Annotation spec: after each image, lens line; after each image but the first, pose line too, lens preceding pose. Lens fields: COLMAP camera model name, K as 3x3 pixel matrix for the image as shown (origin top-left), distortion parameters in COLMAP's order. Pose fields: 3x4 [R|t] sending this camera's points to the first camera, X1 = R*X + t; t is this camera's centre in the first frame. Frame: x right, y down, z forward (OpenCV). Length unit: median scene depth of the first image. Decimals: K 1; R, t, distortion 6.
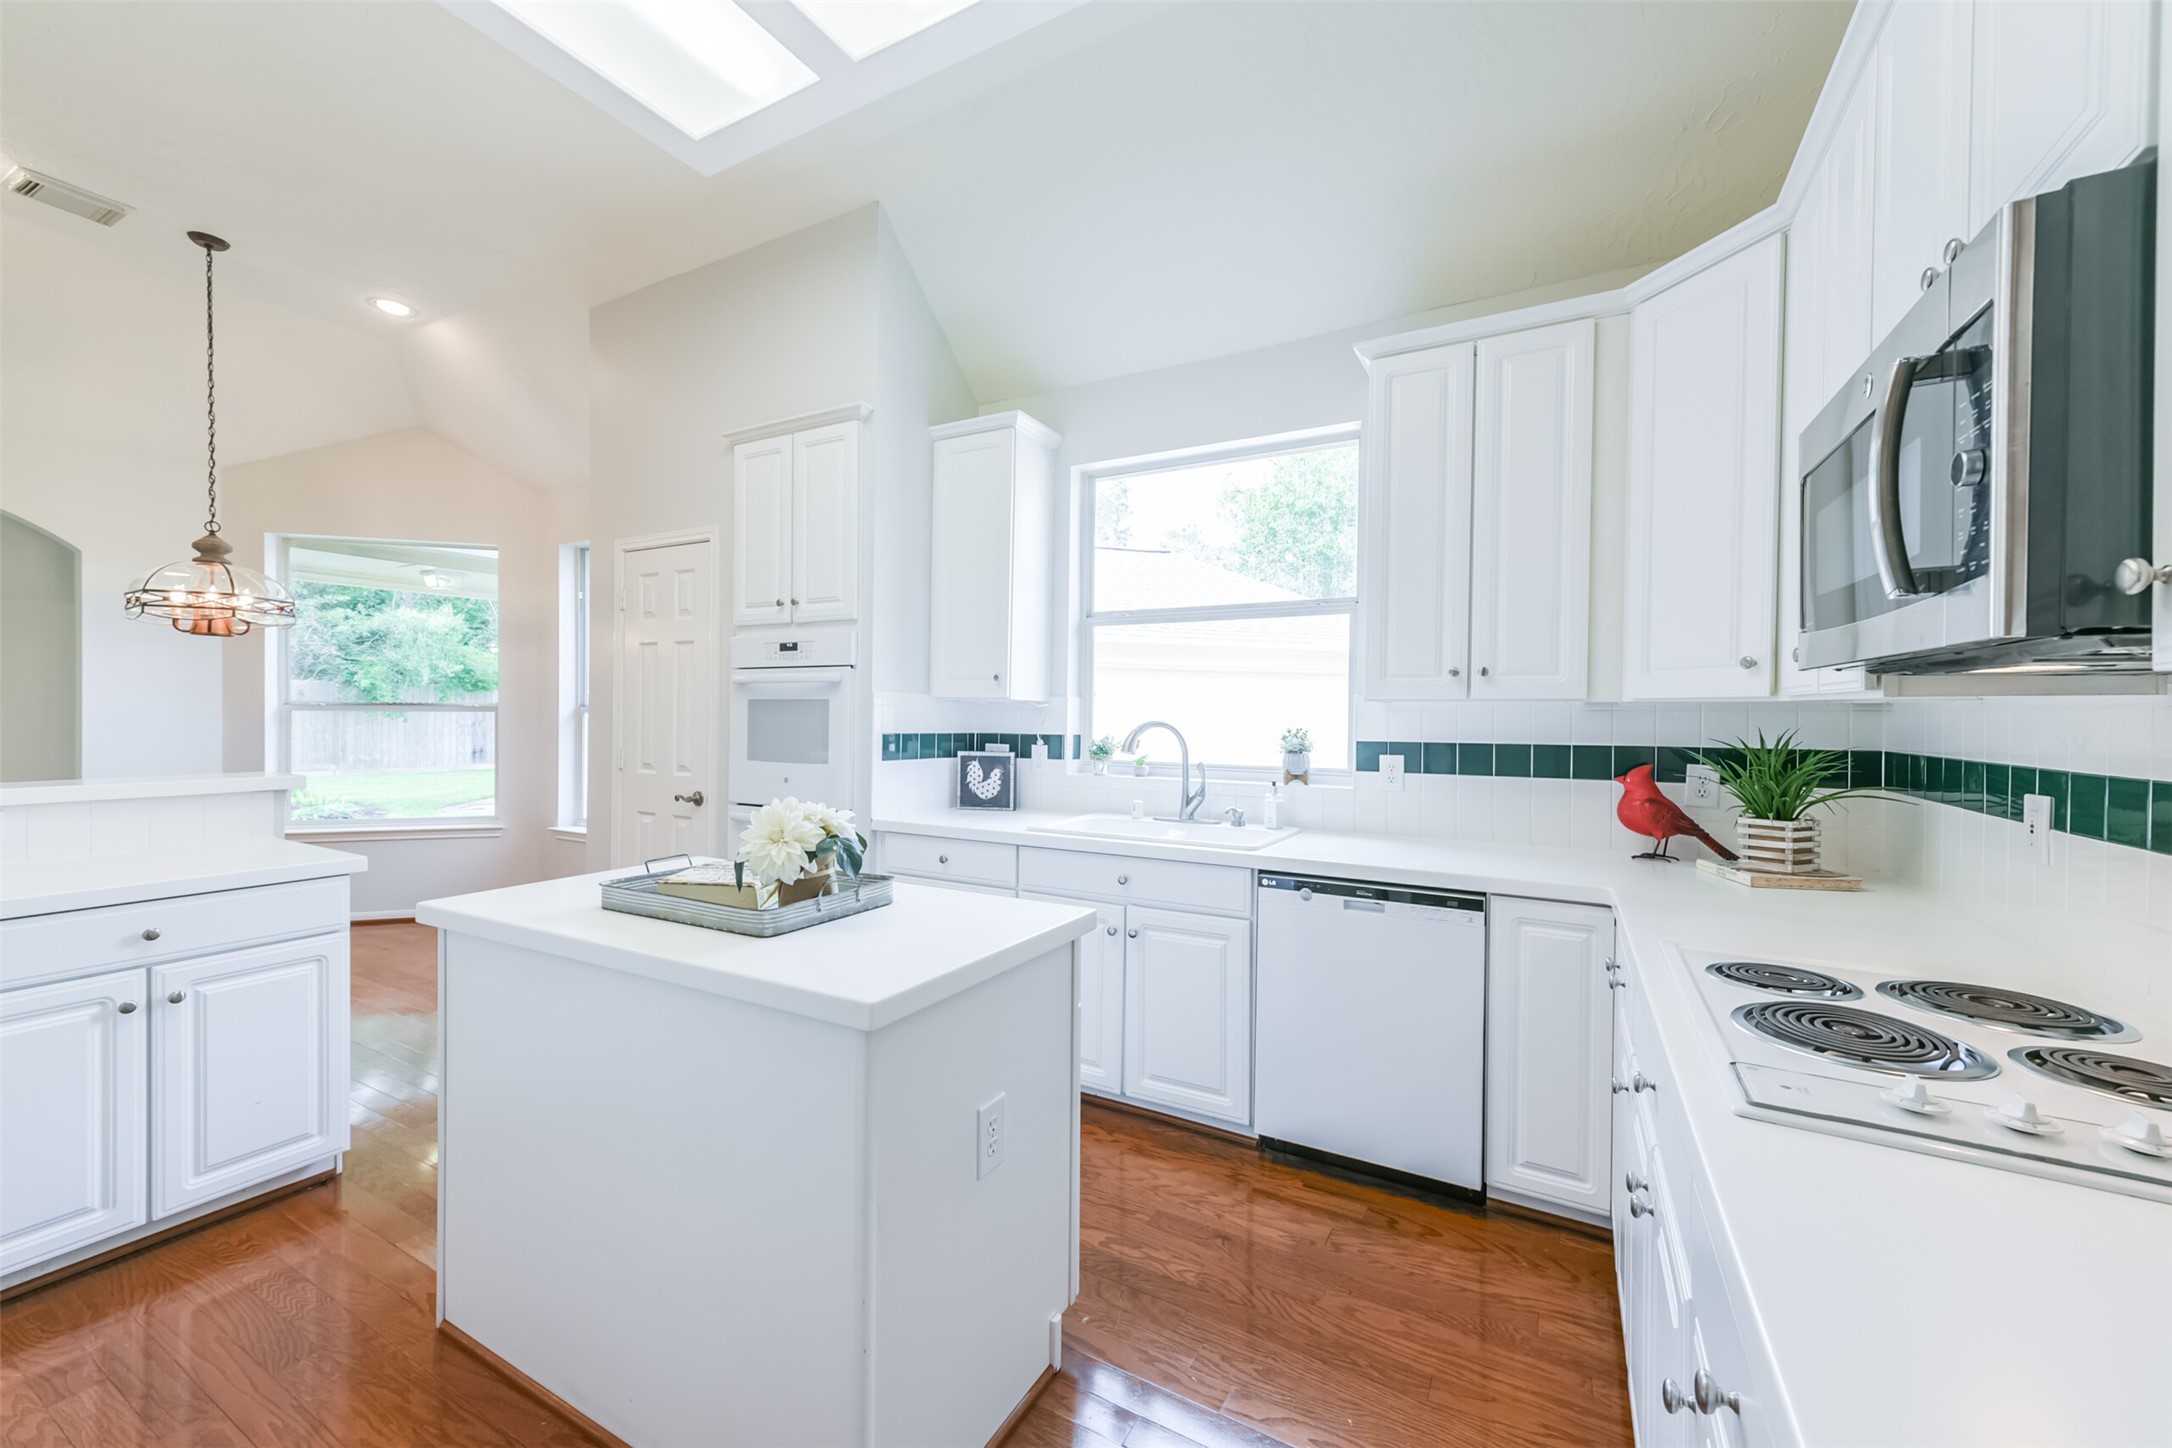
lens RADIAL K [[850.6, 0, 1088.4], [0, 850.6, 722.5], [0, 0, 1]] dist [0.013843, -0.000193]
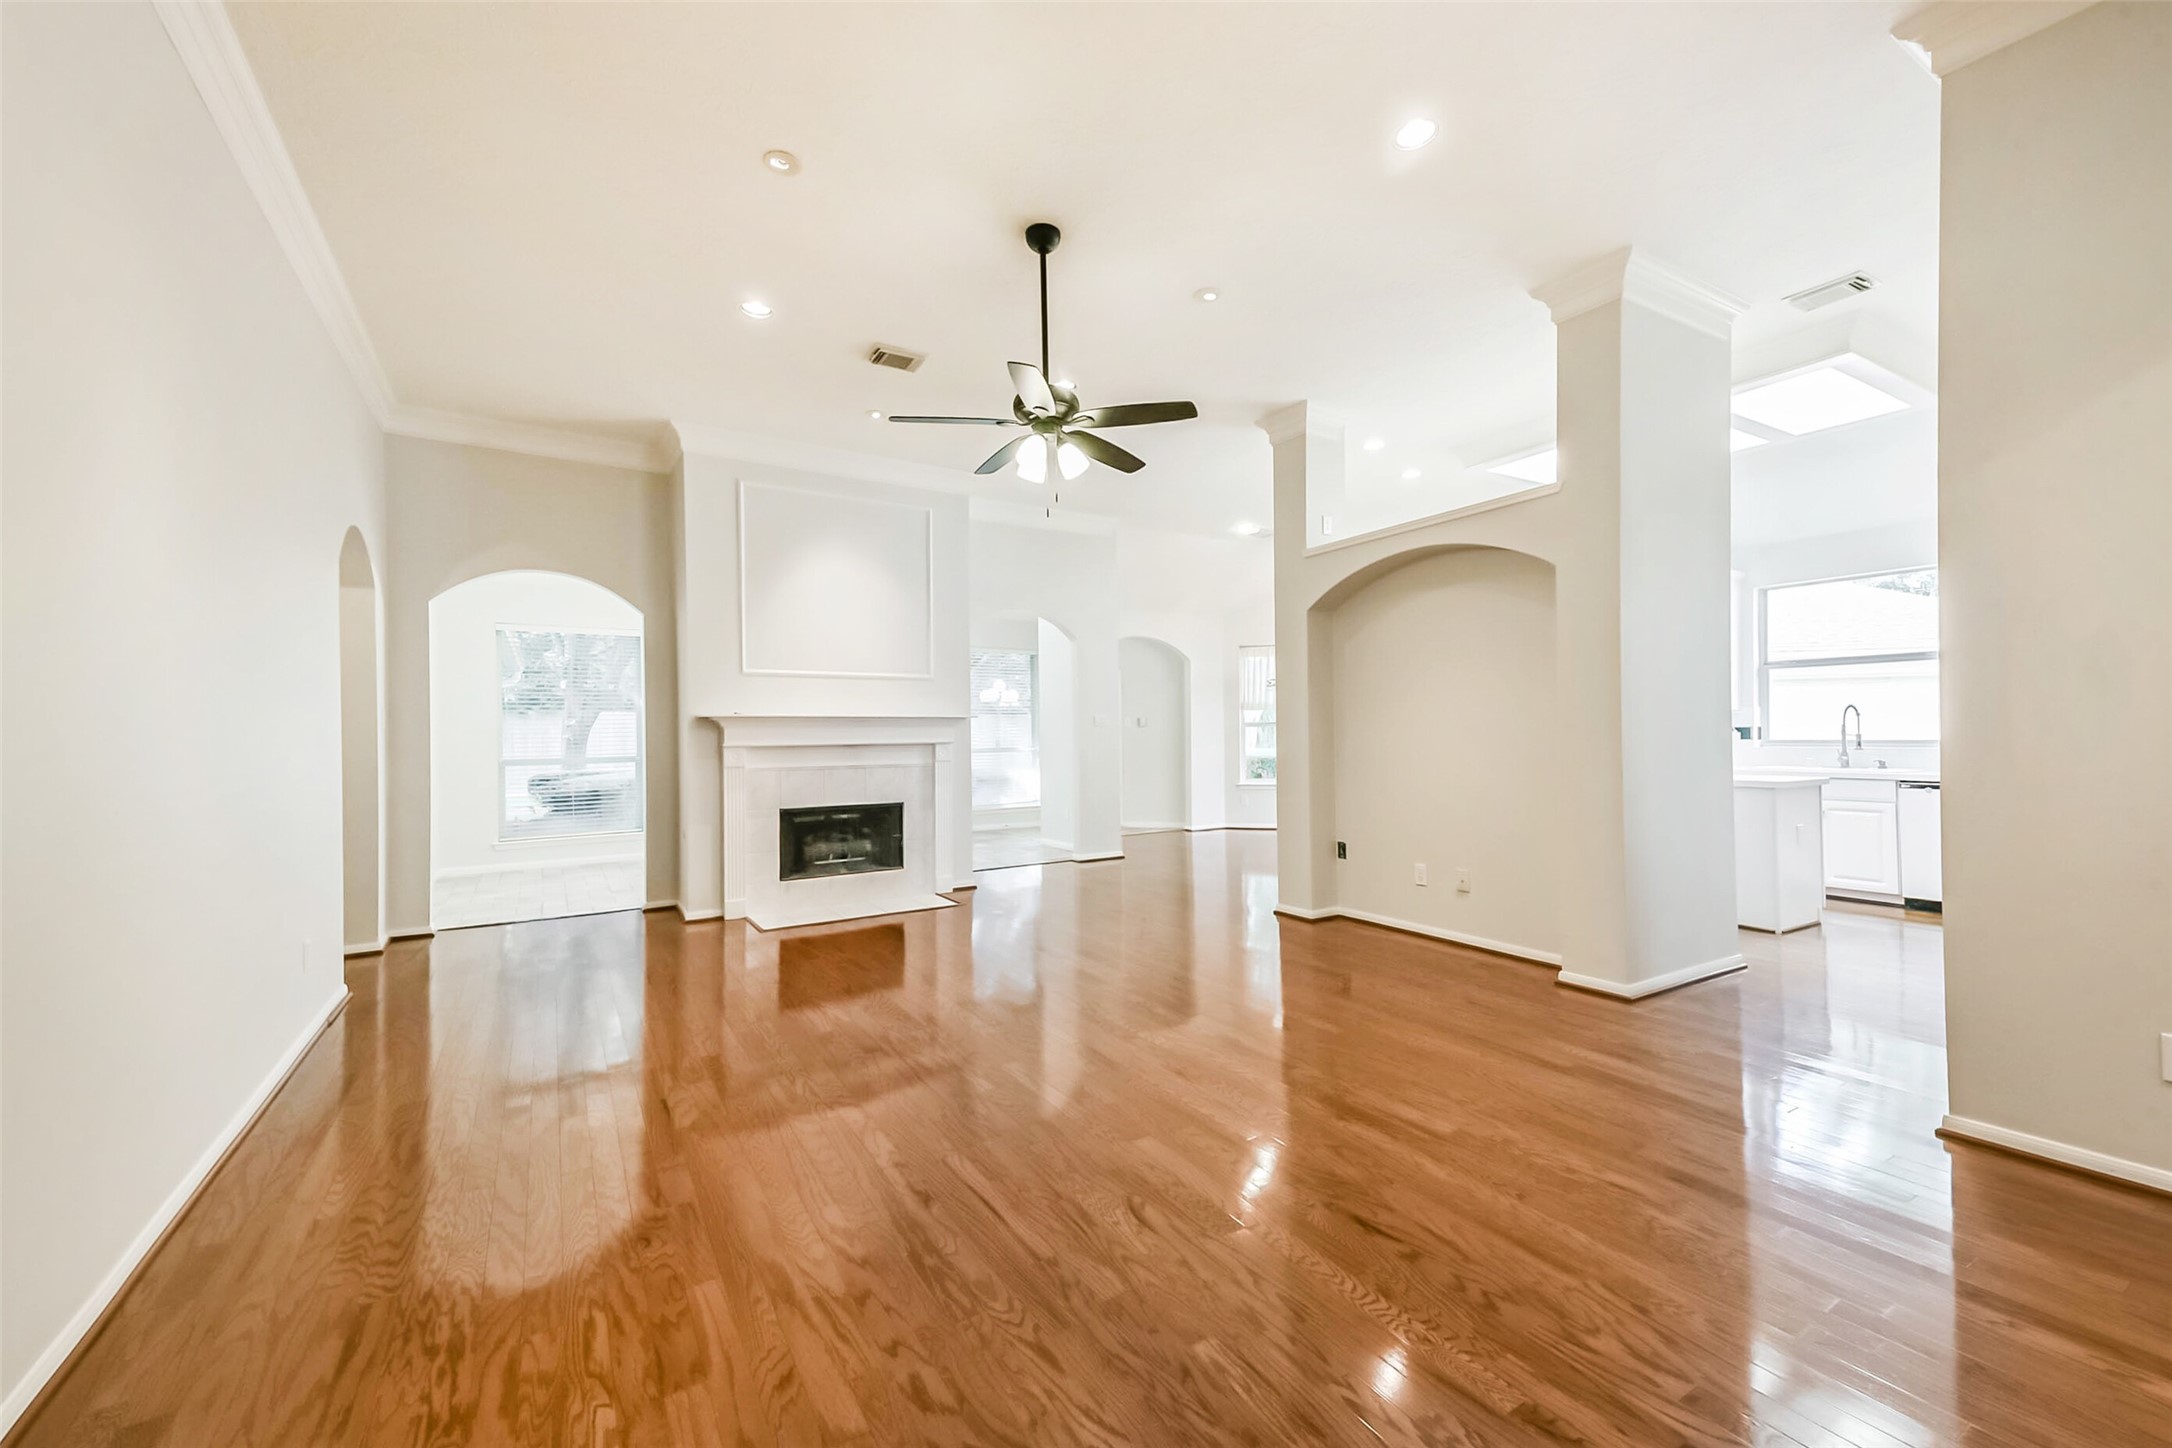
lens RADIAL K [[849.8, 0, 1084.8], [0, 849.8, 729.1], [0, 0, 1]] dist [0.083461, -0.027830]
pose [[0.871479, -0.020462, -0.490006, -0.410412], [0.014332, 0.999765, -0.016259, 0.034045], [0.490224, 0.007146, 0.871567, -1.669813]]
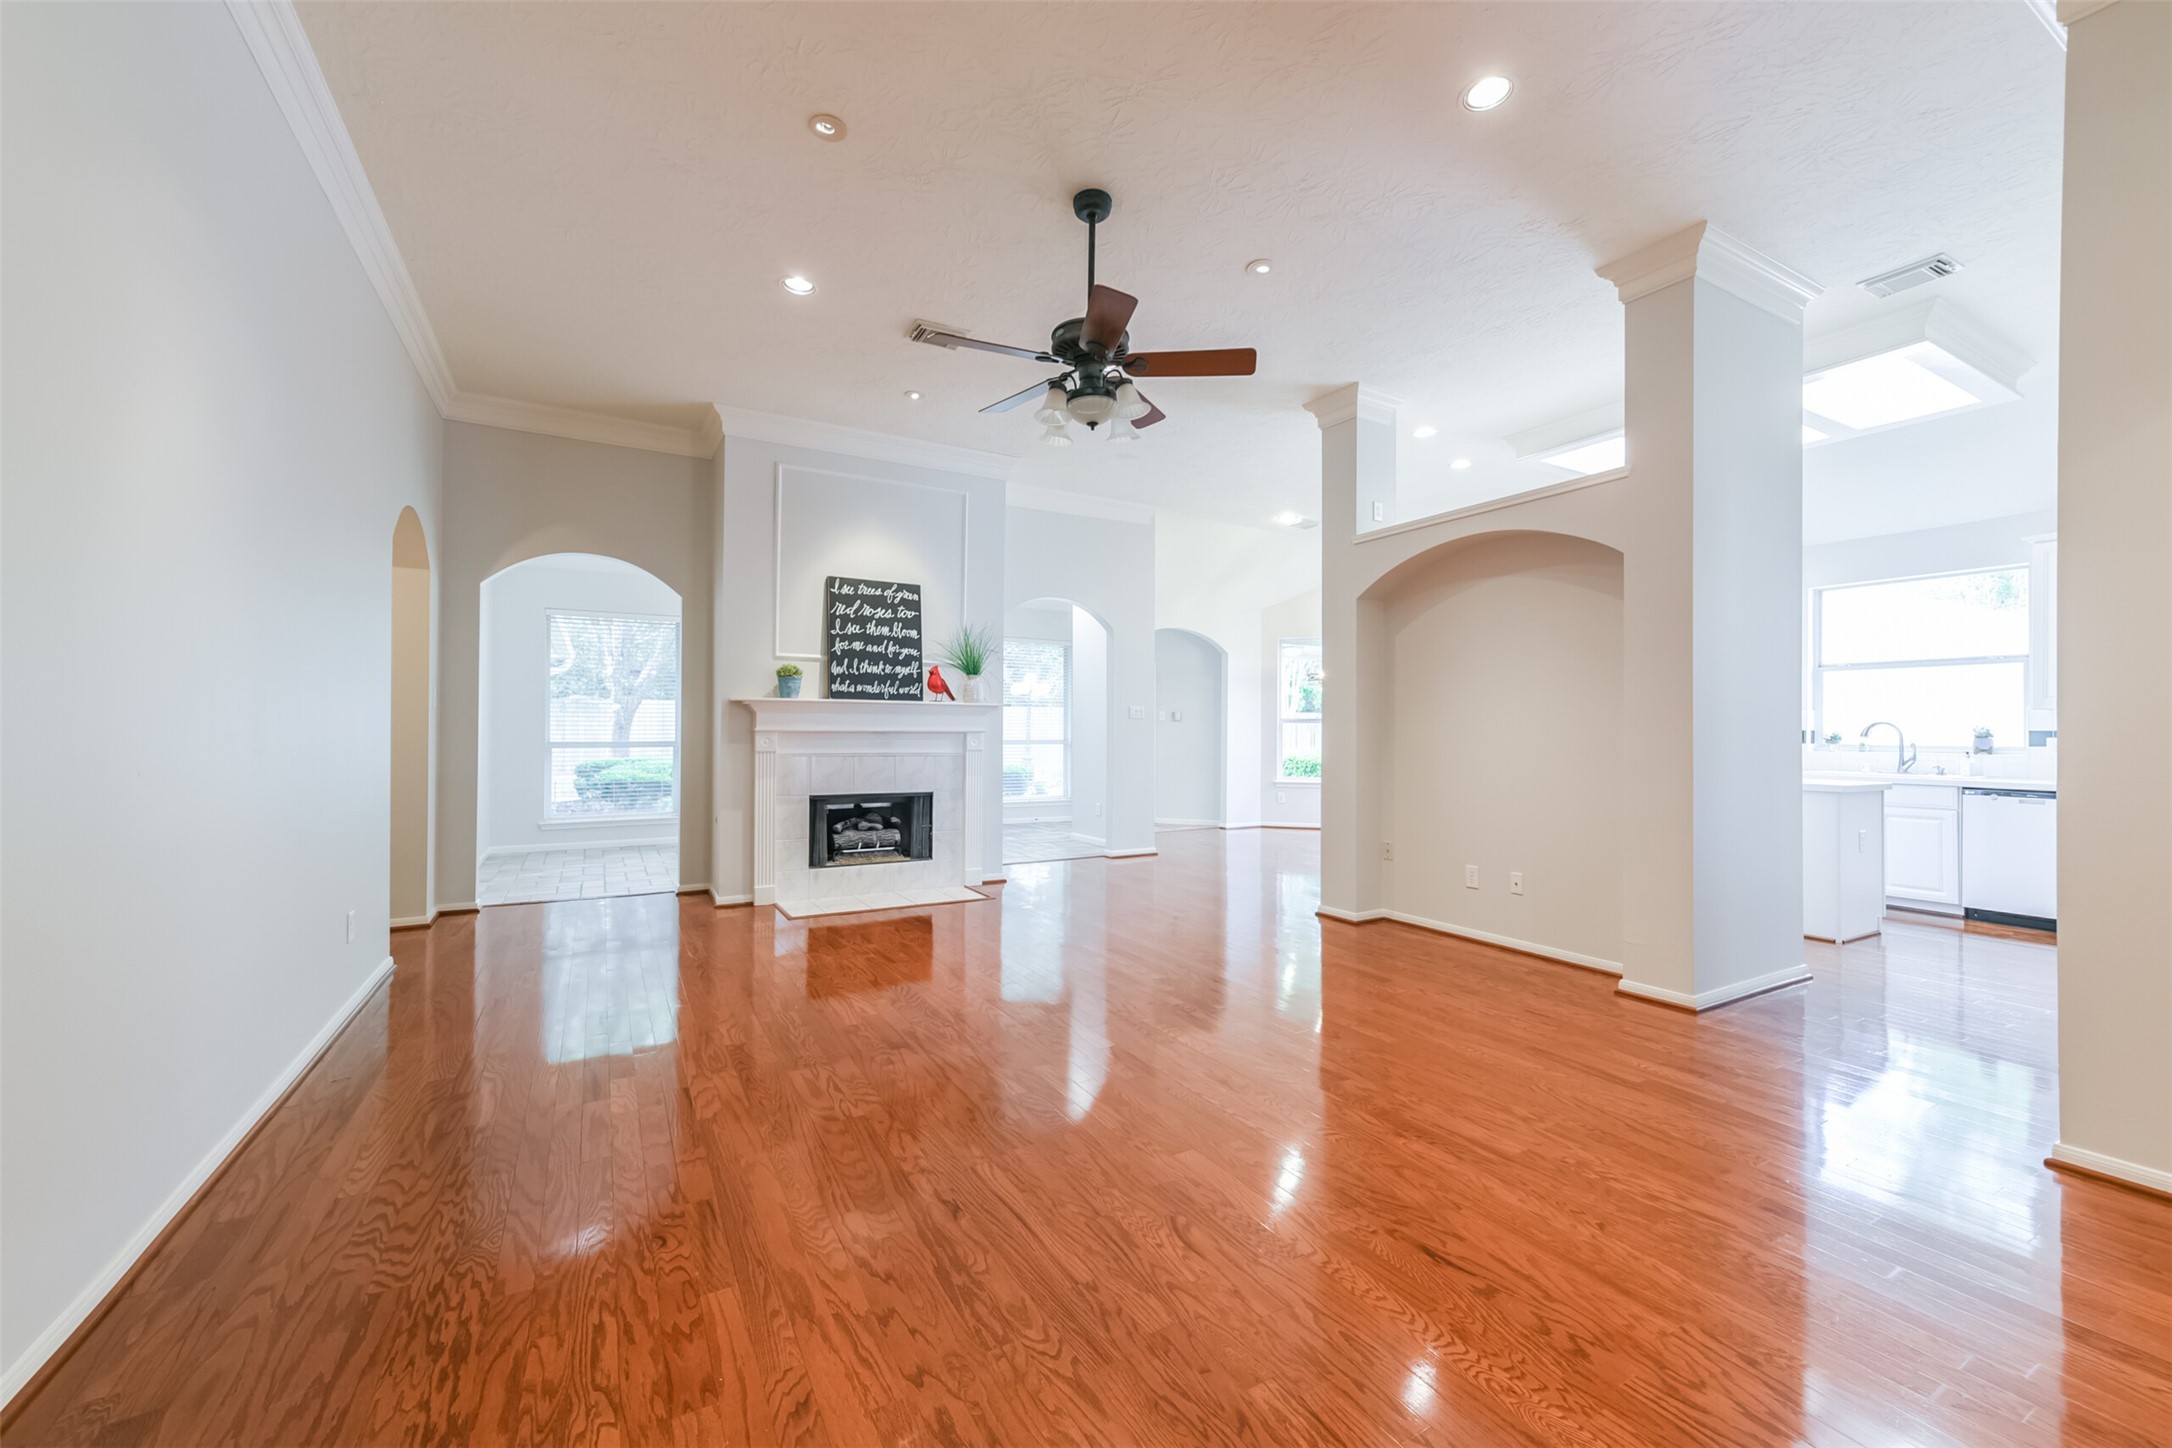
lens RADIAL K [[850.6, 0, 1088.4], [0, 850.6, 722.5], [0, 0, 1]] dist [0.013843, -0.000193]
pose [[0.856569, -0.007446, -0.515979, -0.455696], [-0.003627, 0.999784, -0.020448, 0.047070], [0.516020, 0.019386, 0.856357, -1.620581]]
